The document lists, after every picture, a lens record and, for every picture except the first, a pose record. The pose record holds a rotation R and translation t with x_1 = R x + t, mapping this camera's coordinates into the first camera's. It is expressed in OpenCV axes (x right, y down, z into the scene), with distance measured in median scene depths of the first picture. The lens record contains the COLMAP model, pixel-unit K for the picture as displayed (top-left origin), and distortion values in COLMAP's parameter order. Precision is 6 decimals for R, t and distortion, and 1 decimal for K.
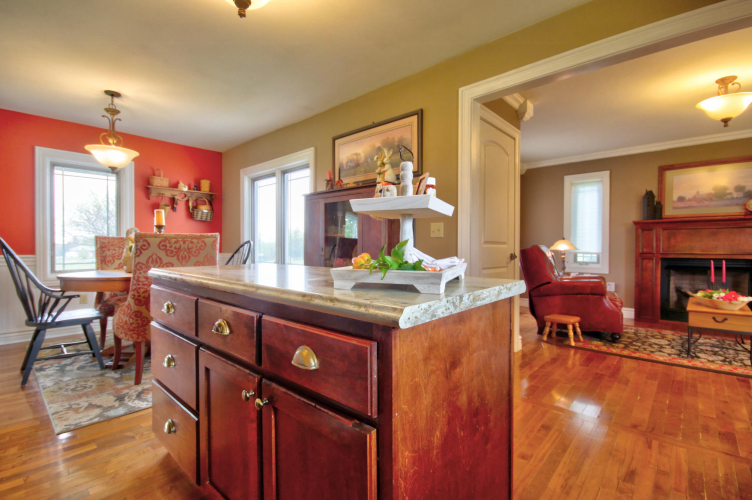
lens RADIAL K [[344.9, 0, 374.6], [0, 344.9, 251.3], [0, 0, 1]] dist [-0.002354, -0.004934]
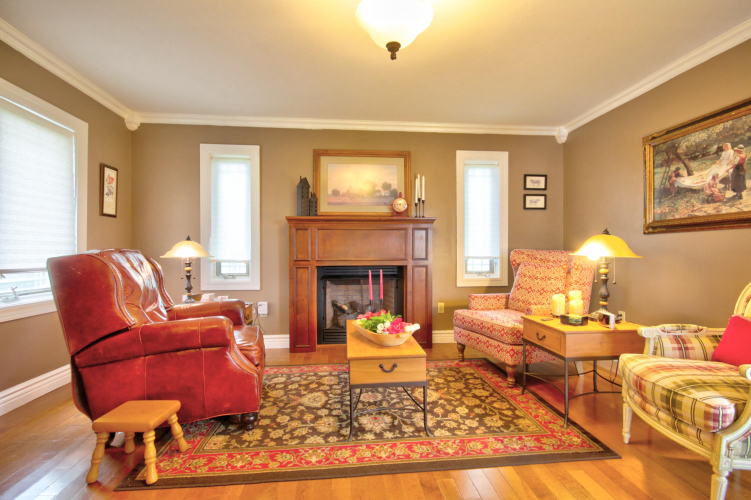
lens RADIAL K [[344.4, 0, 374.1], [0, 344.4, 250.8], [0, 0, 1]] dist [-0.002354, -0.004934]
pose [[0.662347, 0.000108, 0.749197, 0.336385], [0.013028, 0.999847, -0.011662, -0.004912], [-0.749084, 0.017485, 0.662244, 0.386996]]
